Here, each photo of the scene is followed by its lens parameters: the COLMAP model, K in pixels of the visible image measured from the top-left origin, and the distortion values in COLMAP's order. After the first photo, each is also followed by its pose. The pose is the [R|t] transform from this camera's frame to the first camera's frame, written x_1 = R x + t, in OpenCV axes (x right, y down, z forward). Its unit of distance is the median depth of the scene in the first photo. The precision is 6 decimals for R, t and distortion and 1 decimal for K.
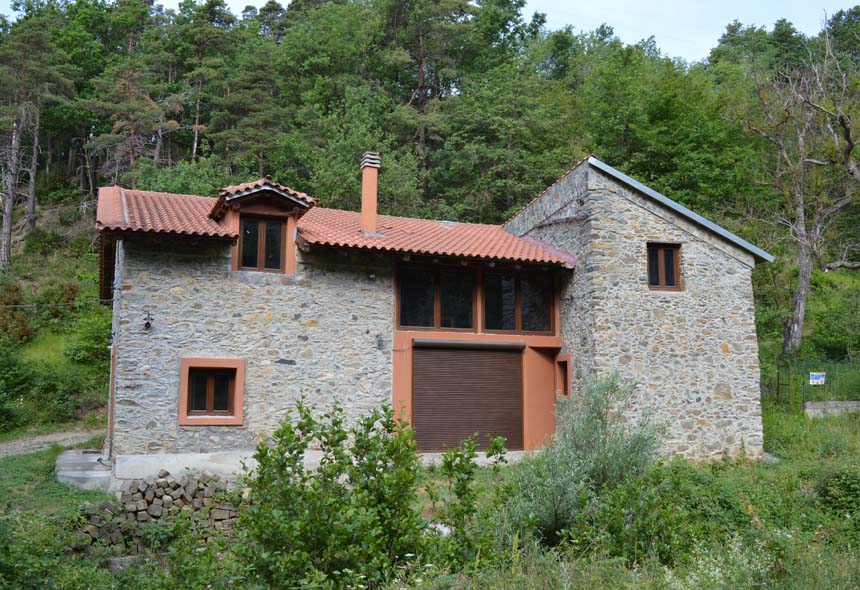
lens RADIAL K [[822.6, 0, 430.0], [0, 822.6, 295.0], [0, 0, 1]] dist [-0.061393, 0.001287]
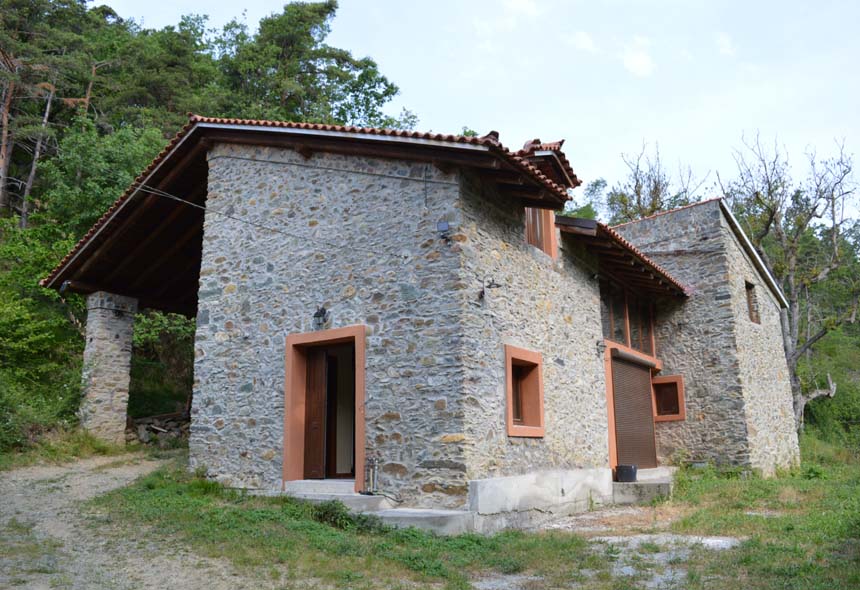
lens RADIAL K [[689.1, 0, 430.0], [0, 689.1, 295.0], [0, 0, 1]] dist [-0.077828, 0.012798]
pose [[0.821470, 0.117193, 0.558079, -0.653196], [-0.059102, 0.990881, -0.121083, 0.102180], [-0.567180, 0.066482, 0.820906, 0.479344]]
